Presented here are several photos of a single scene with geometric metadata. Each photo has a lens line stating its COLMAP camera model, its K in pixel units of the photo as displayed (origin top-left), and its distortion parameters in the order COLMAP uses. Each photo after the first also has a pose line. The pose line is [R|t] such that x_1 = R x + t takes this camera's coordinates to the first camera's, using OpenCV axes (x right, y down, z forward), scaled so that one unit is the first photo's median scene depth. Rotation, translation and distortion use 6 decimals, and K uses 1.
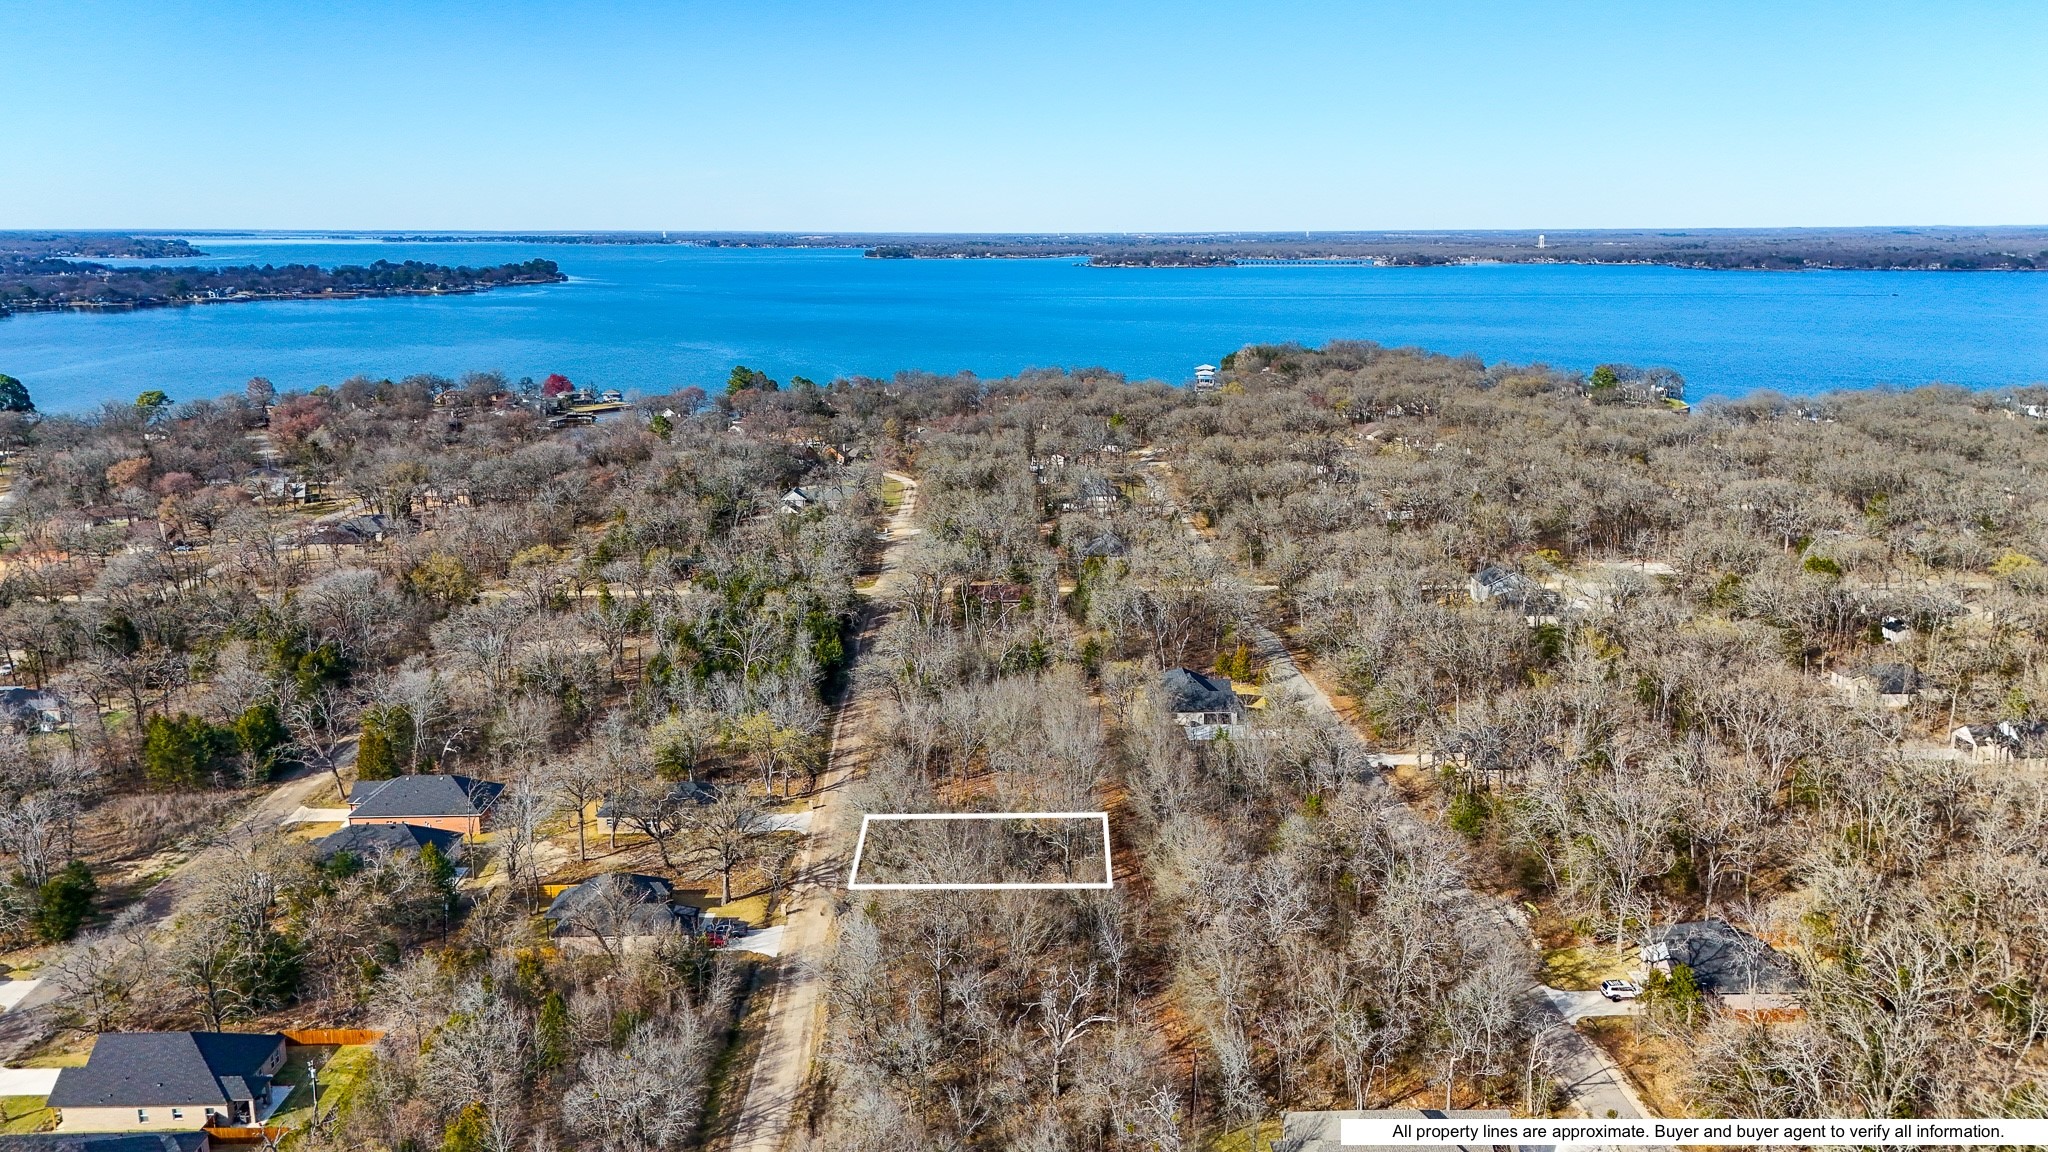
lens RADIAL K [[1498.1, 0, 1024.0], [0, 1498.1, 576.0], [0, 0, 1]] dist [0.072869, -0.065254]
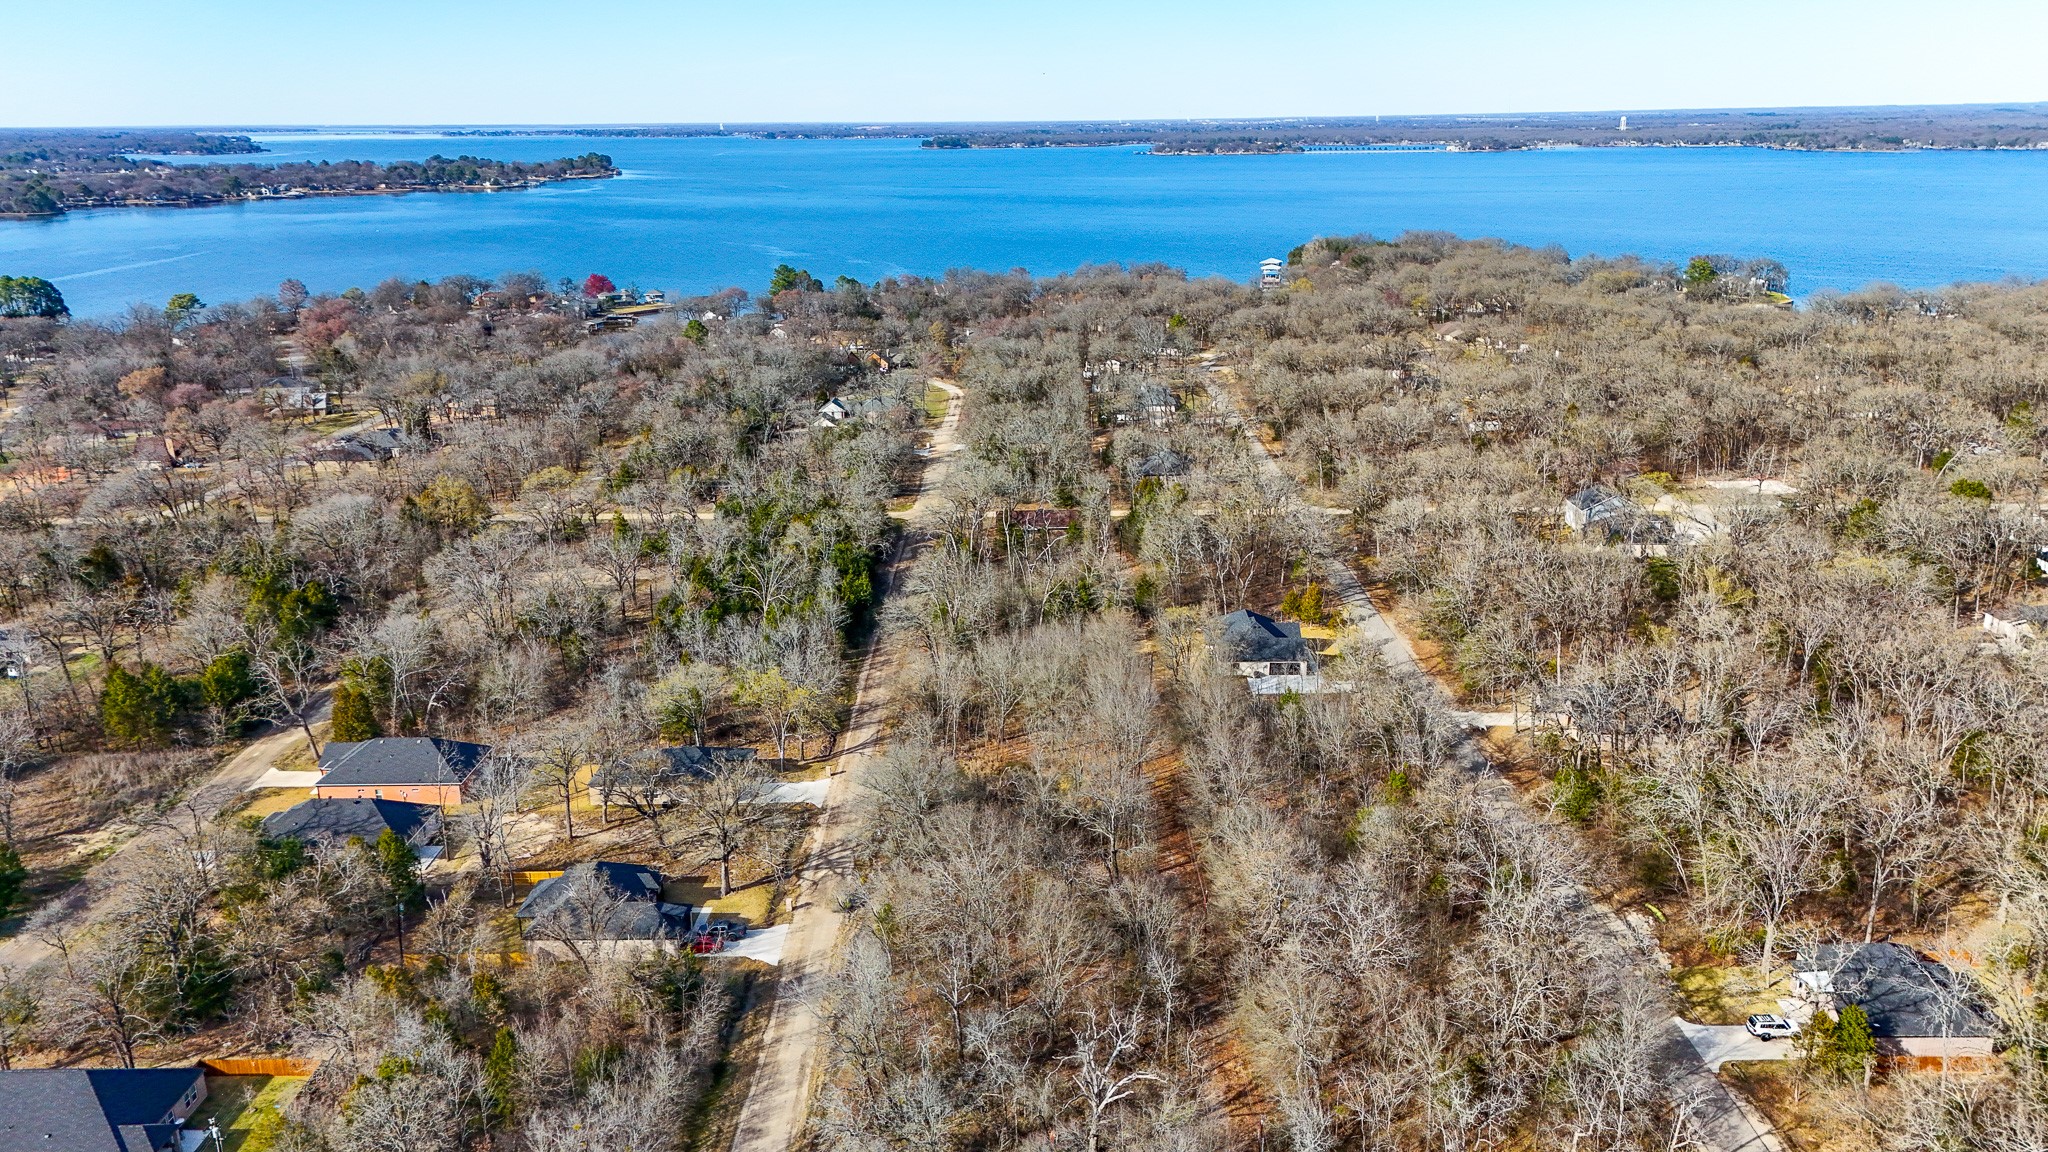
lens RADIAL K [[1498.1, 0, 1024.0], [0, 1498.1, 576.0], [0, 0, 1]] dist [0.072869, -0.065254]
pose [[0.999208, 0.001864, -0.039751, 0.007588], [0.000871, 0.997638, 0.068689, -0.019079], [0.039785, -0.068670, 0.996846, 0.090941]]
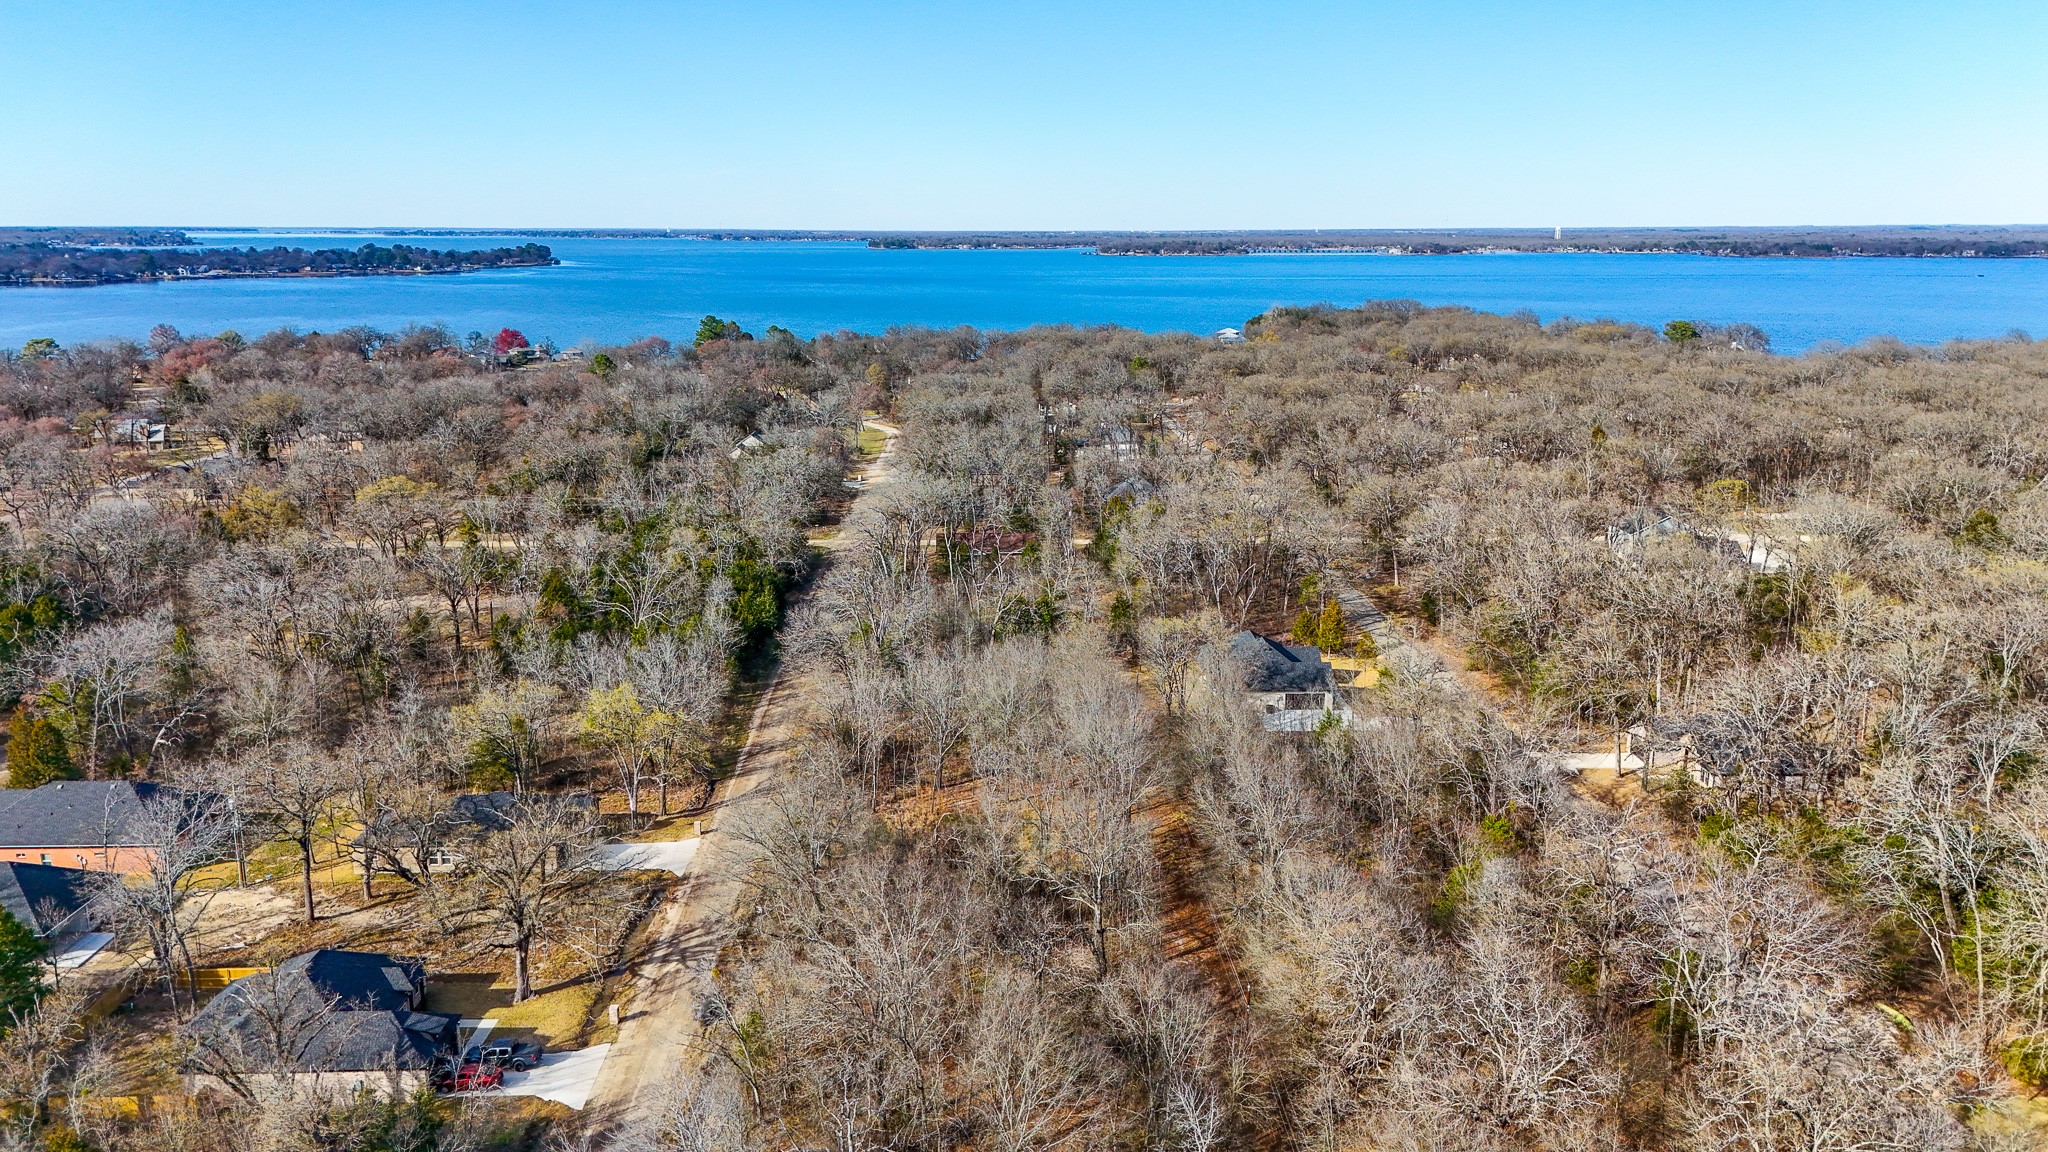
lens RADIAL K [[1514.8, 0, 1024.0], [0, 1514.8, 576.0], [0, 0, 1]] dist [0.063053, -0.058019]
pose [[0.999990, 0.002413, -0.003741, 0.000948], [-0.002409, 0.999996, 0.001229, 0.031851], [0.003744, -0.001219, 0.999992, 0.258820]]
